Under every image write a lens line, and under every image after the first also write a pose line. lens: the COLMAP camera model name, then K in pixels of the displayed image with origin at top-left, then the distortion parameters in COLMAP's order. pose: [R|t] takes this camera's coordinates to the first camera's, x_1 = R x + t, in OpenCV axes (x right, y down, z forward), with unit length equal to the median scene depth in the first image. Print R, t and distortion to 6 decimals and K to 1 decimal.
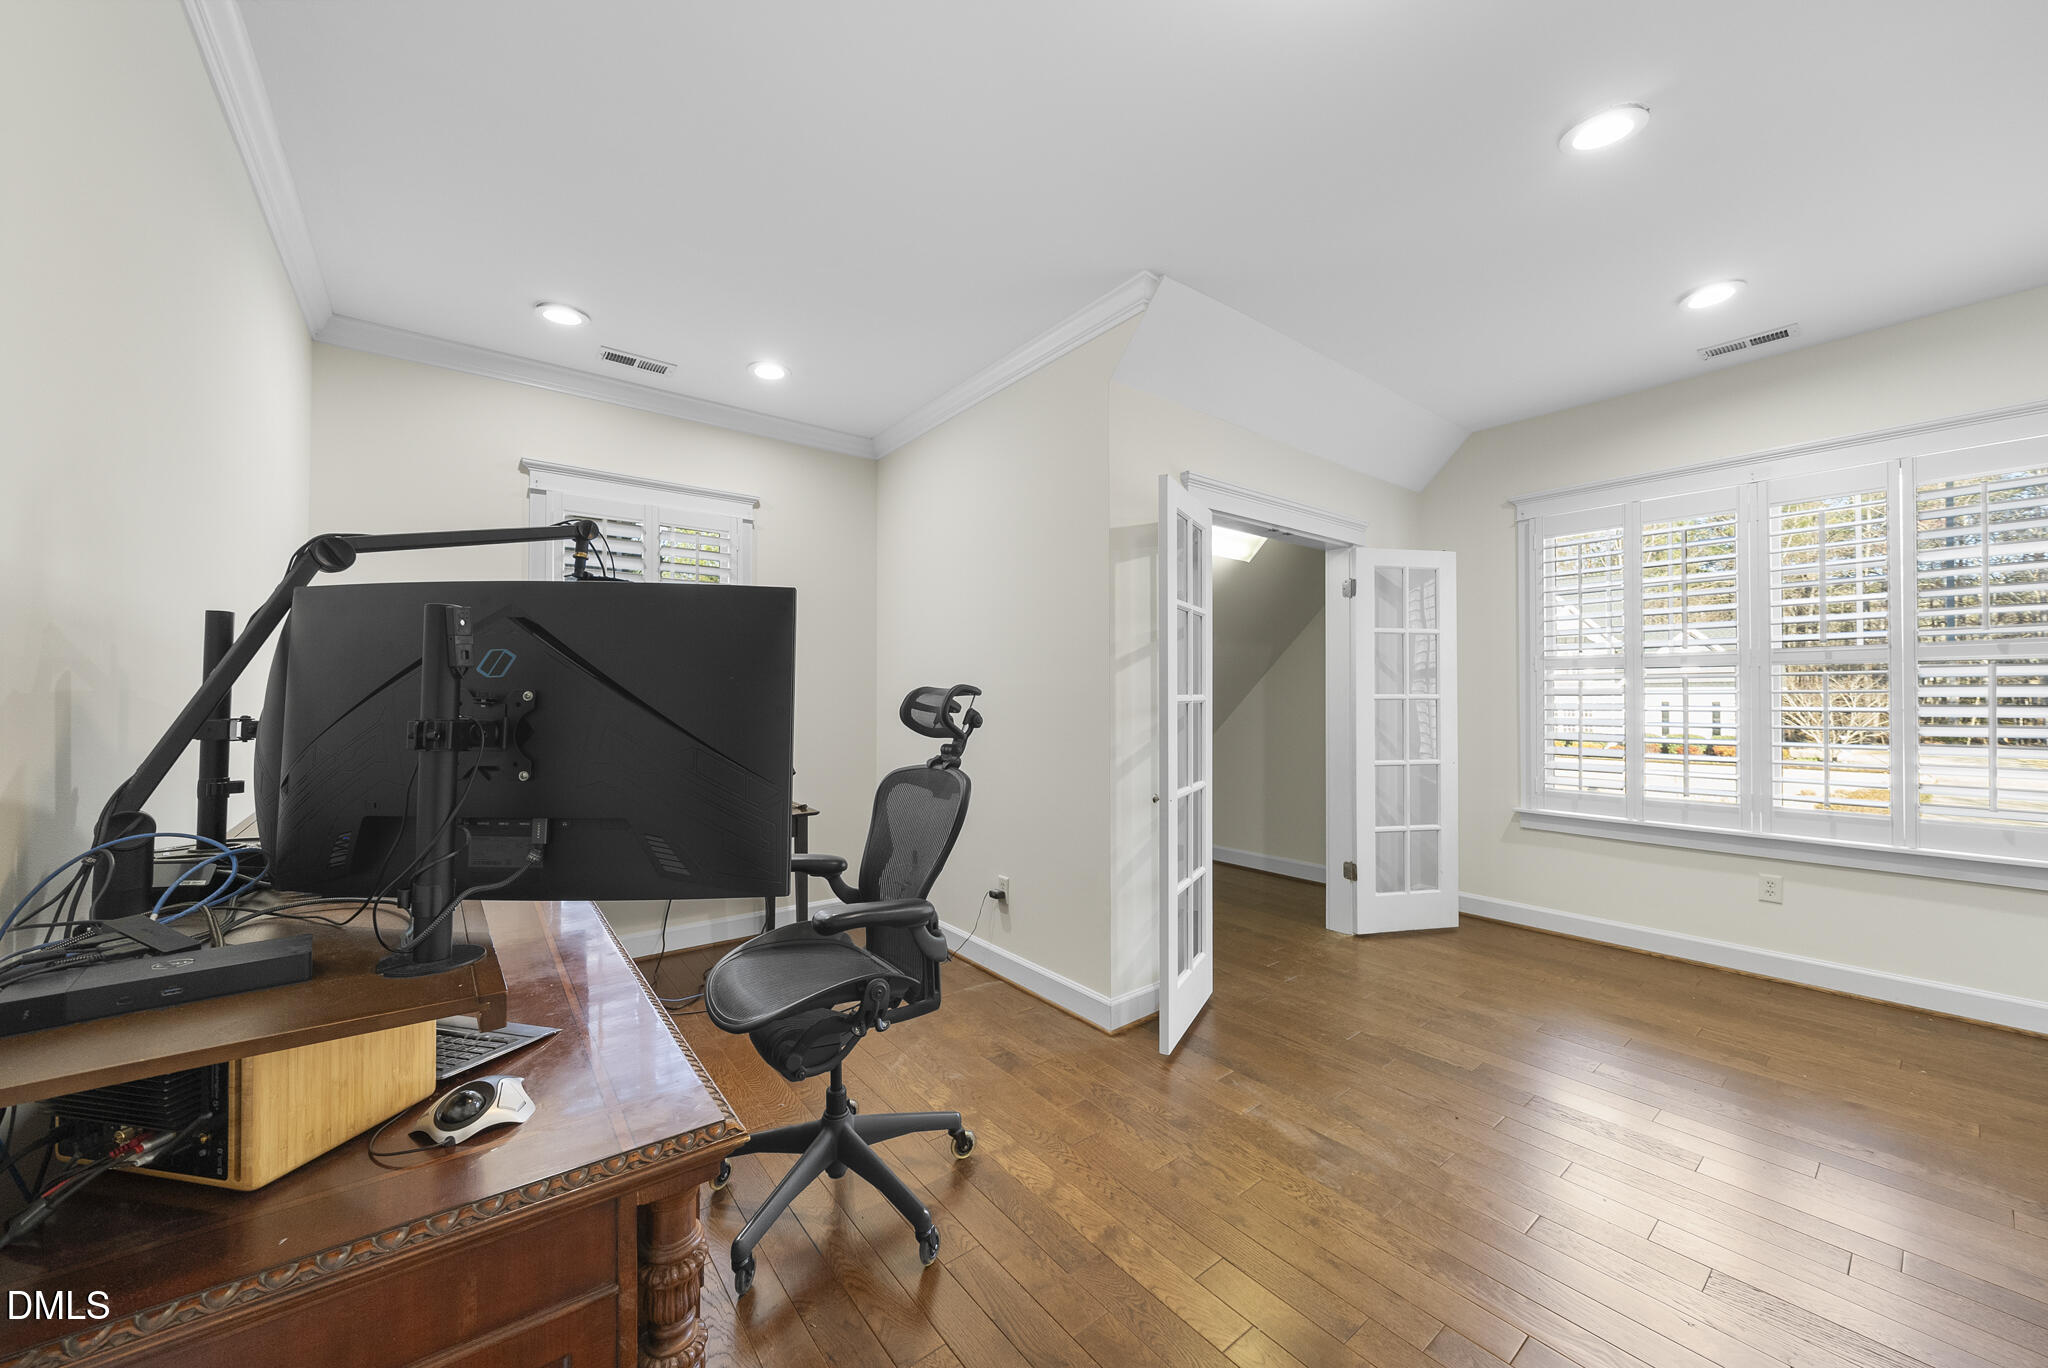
lens RADIAL K [[739.9, 0, 1013.6], [0, 739.9, 684.8], [0, 0, 1]] dist [-0.007691, 0.000668]
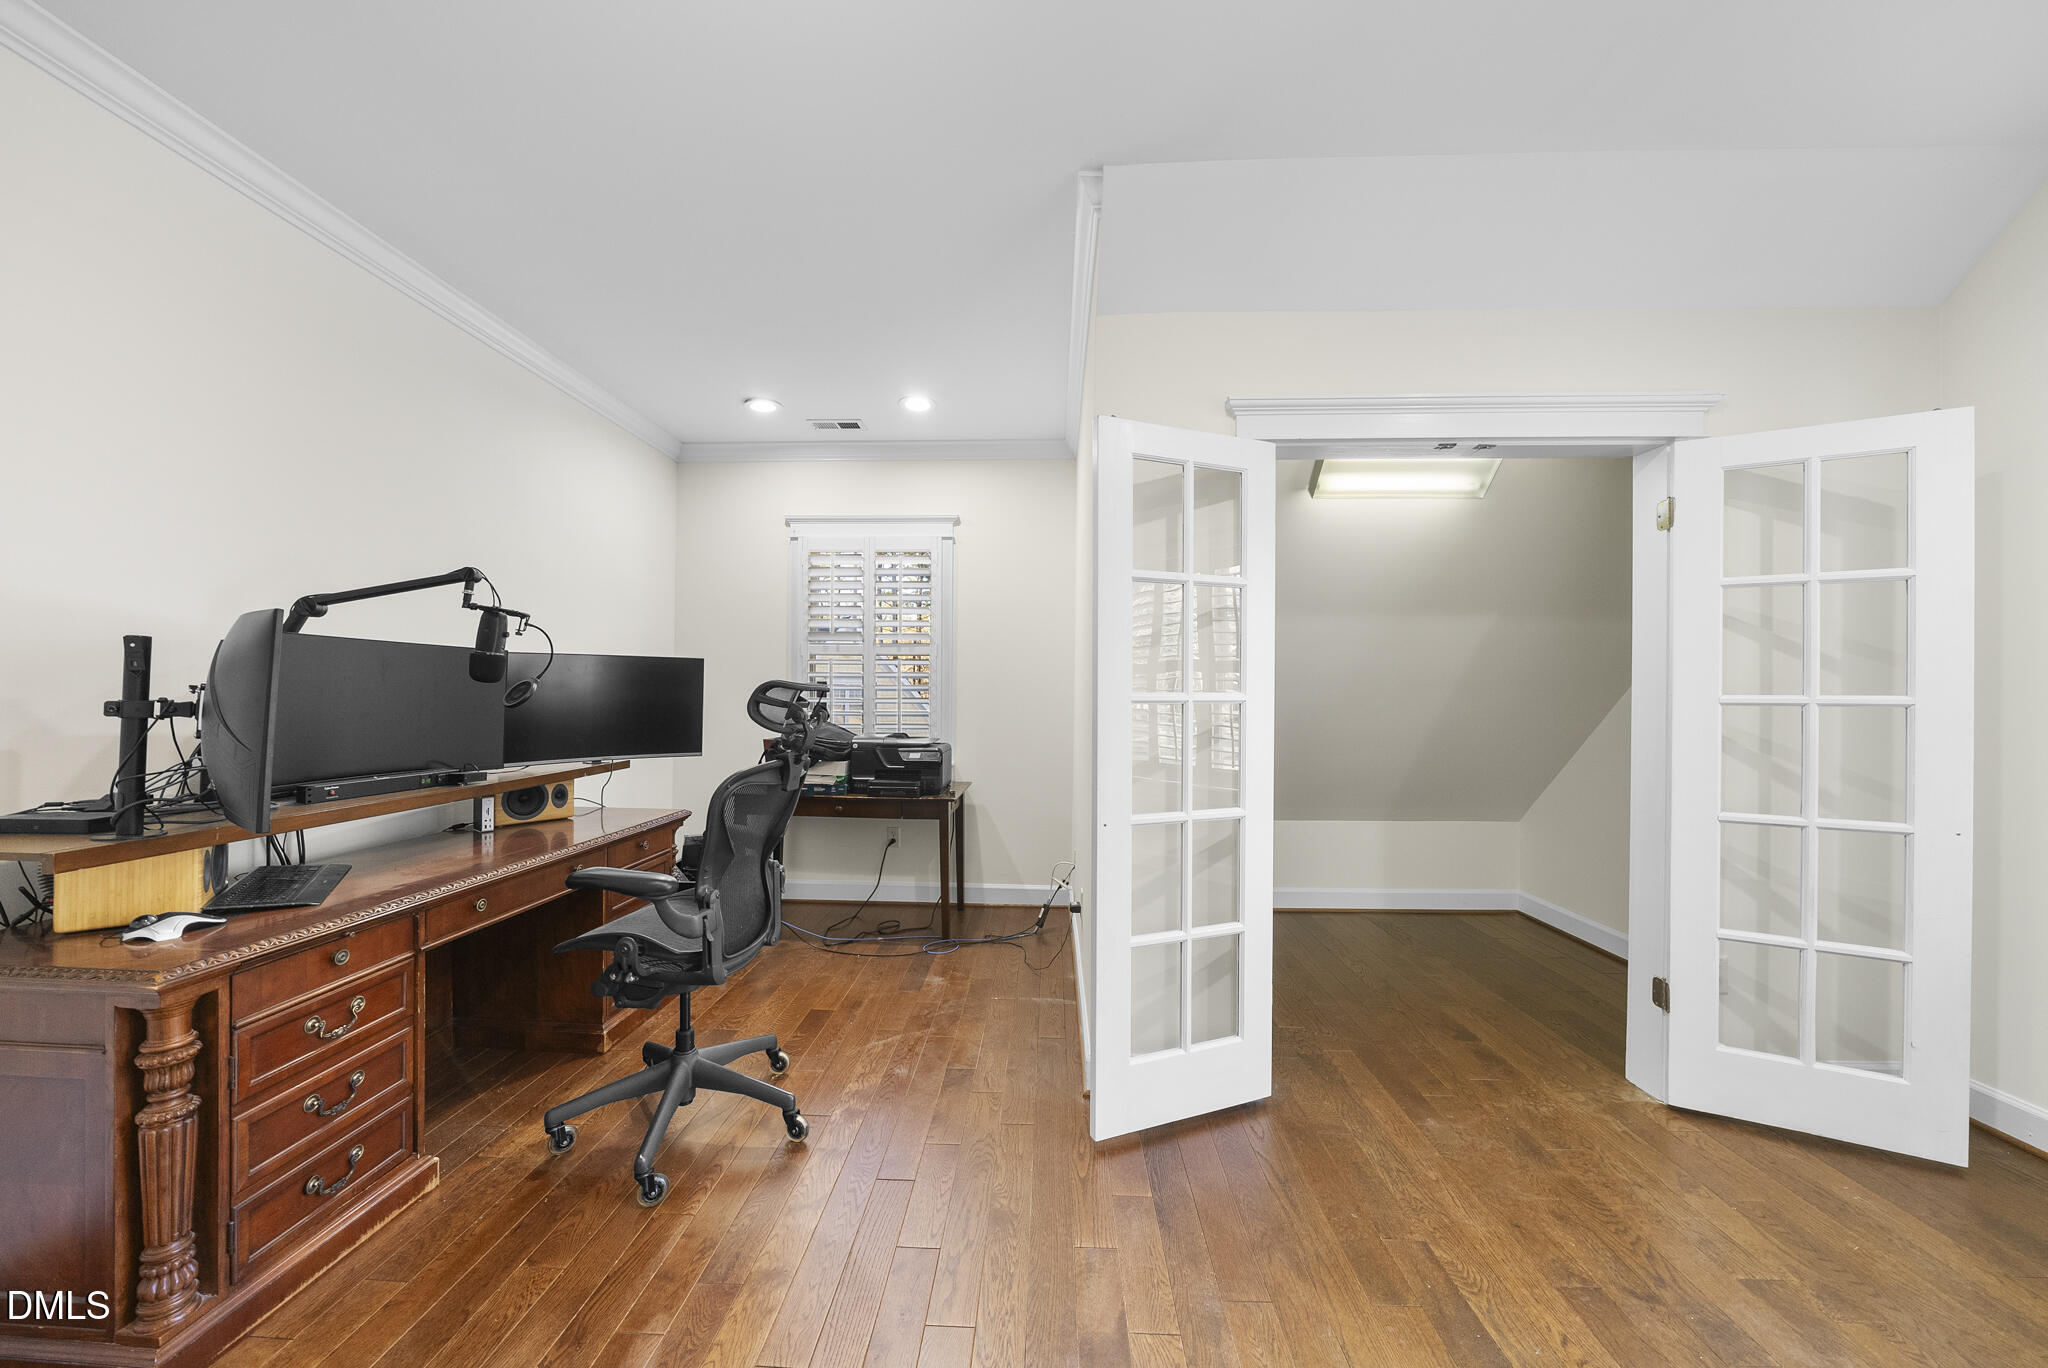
lens RADIAL K [[705.3, 0, 1019.4], [0, 705.3, 688.3], [0, 0, 1]] dist [-0.009324, 0.000152]
pose [[0.763123, 0.002186, -0.646249, 0.480740], [0.002339, 0.999978, 0.006145, 0.003229], [0.646249, -0.006201, 0.763102, 0.275595]]
